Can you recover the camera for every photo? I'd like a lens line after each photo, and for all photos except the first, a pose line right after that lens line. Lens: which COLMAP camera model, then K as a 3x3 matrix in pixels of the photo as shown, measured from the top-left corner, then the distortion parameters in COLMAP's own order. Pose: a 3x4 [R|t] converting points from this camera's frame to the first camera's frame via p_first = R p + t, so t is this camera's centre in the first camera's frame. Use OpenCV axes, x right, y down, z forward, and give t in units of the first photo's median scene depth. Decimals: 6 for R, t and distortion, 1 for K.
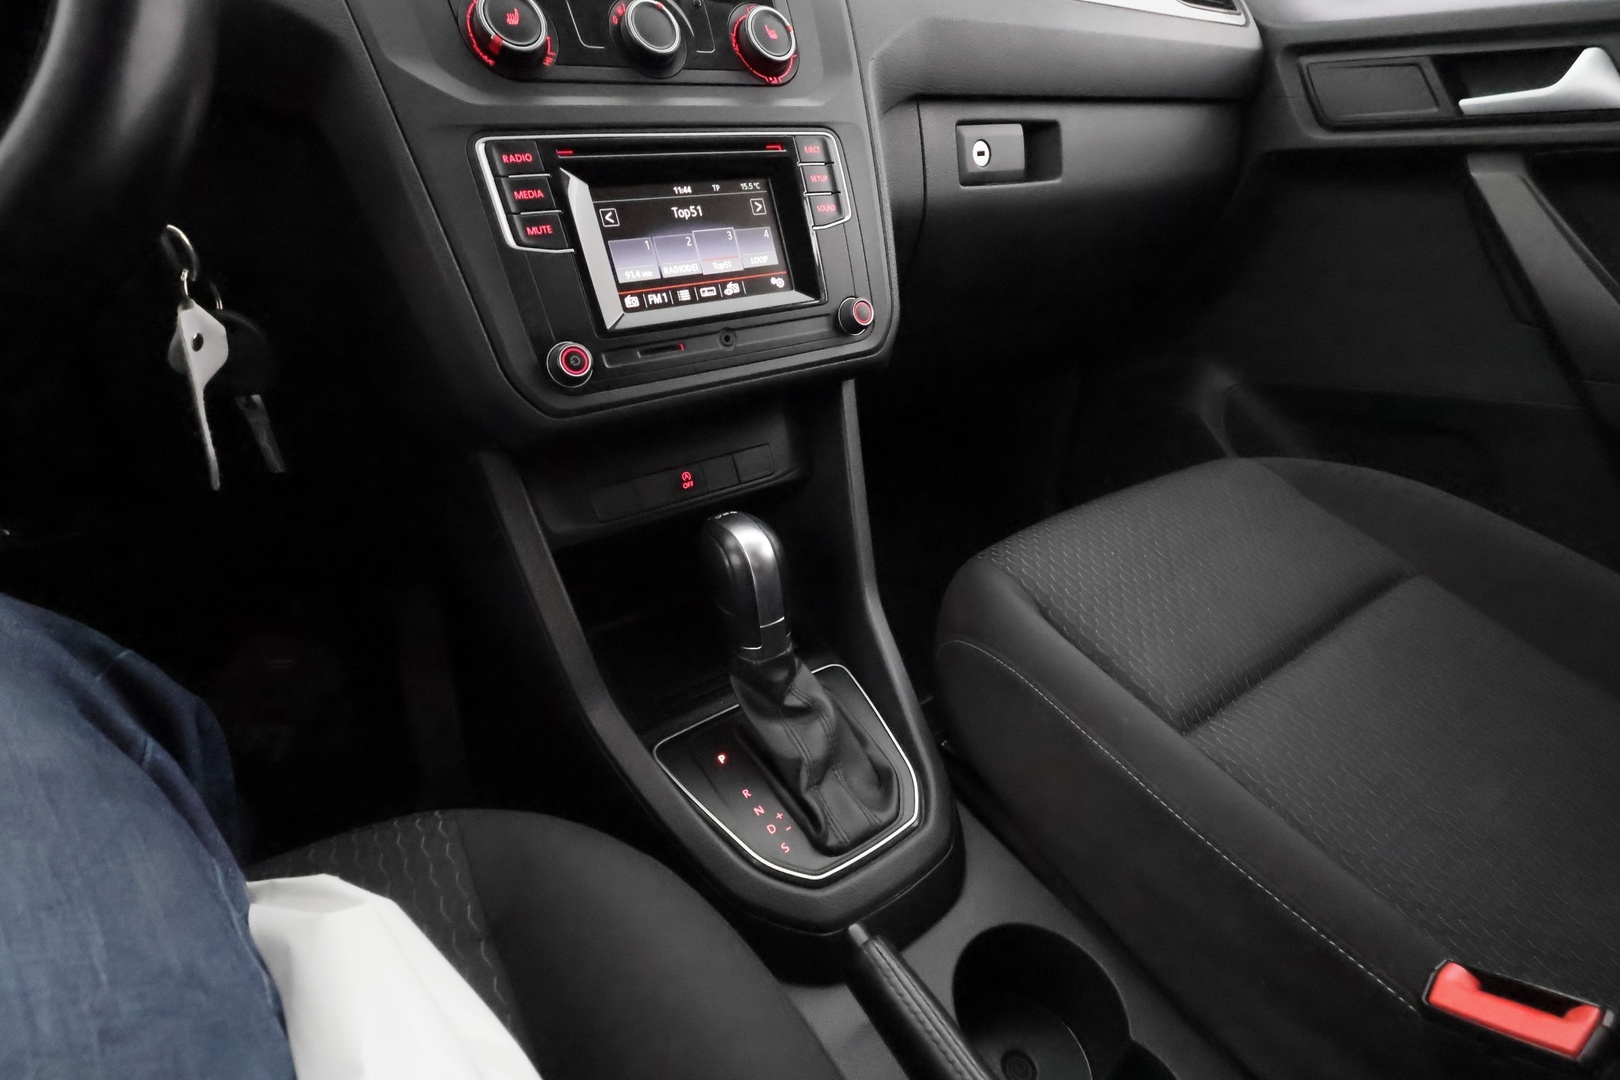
lens RADIAL K [[744.8, 0, 807.0], [0, 744.8, 543.2], [0, 0, 1]] dist [-0.001720, -0.000693]
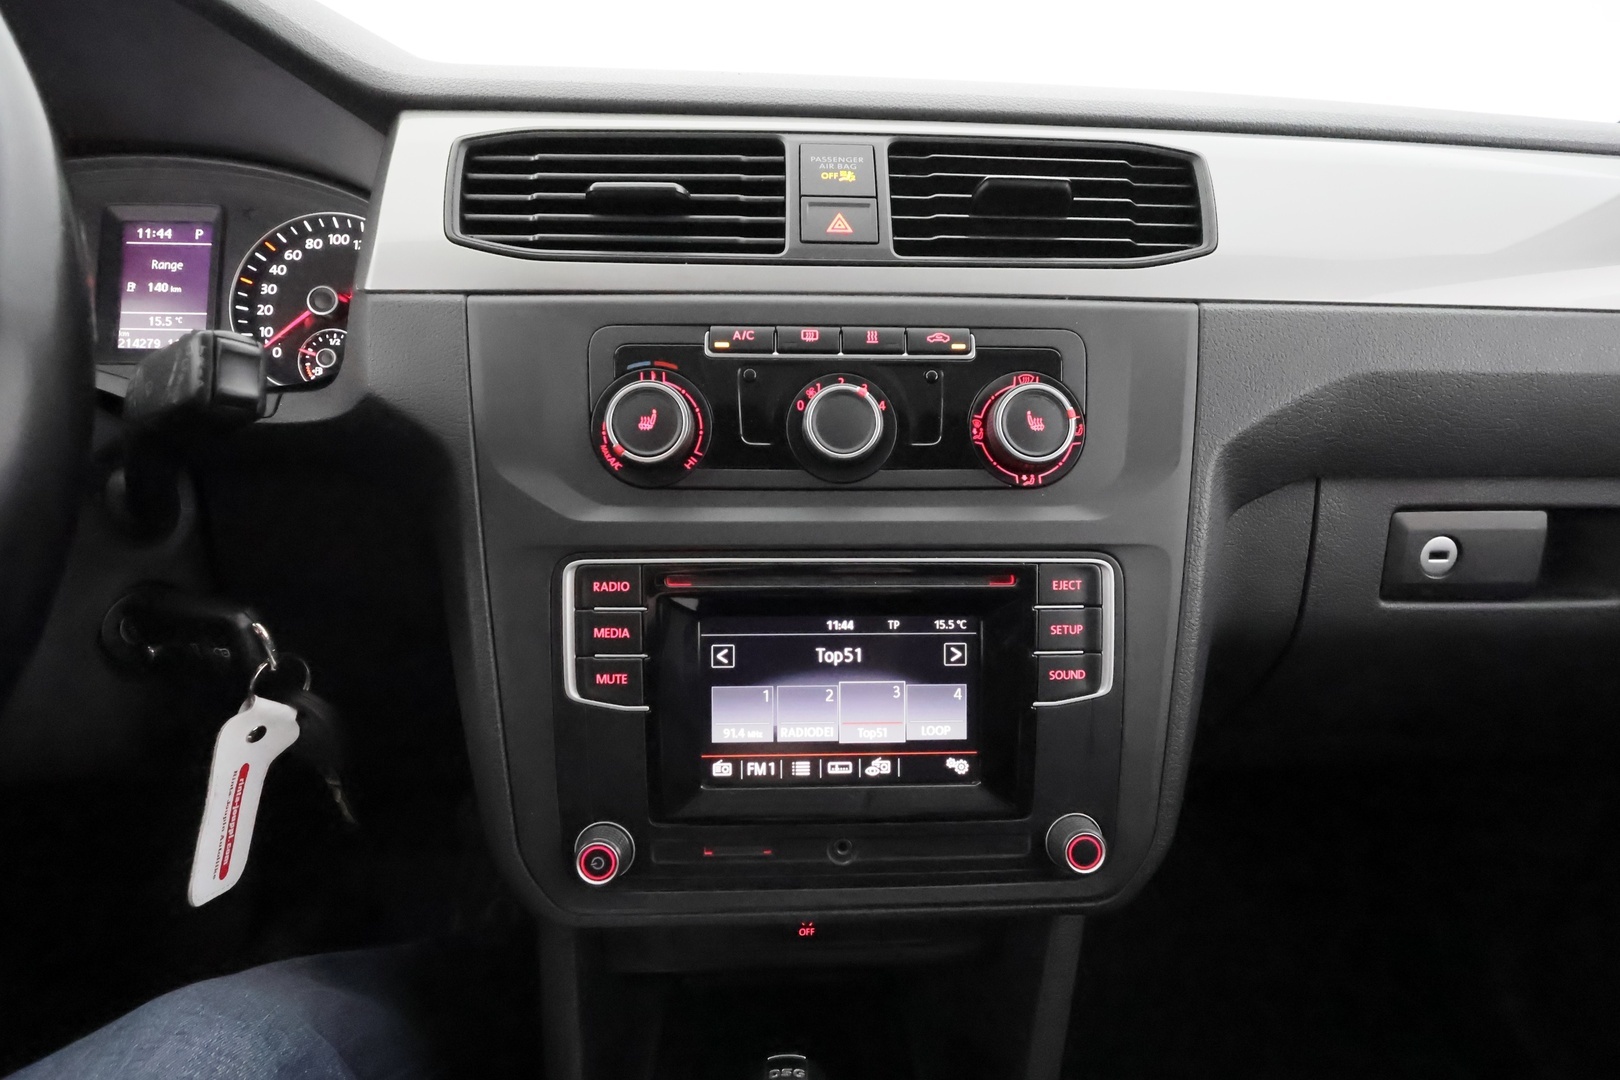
lens RADIAL K [[744.8, 0, 807.0], [0, 744.8, 543.2], [0, 0, 1]] dist [-0.001720, -0.000693]
pose [[0.843924, 0.236957, -0.481294, 0.126842], [-0.280763, 0.959571, -0.019873, -0.520362], [0.457127, 0.151901, 0.876334, 0.349846]]
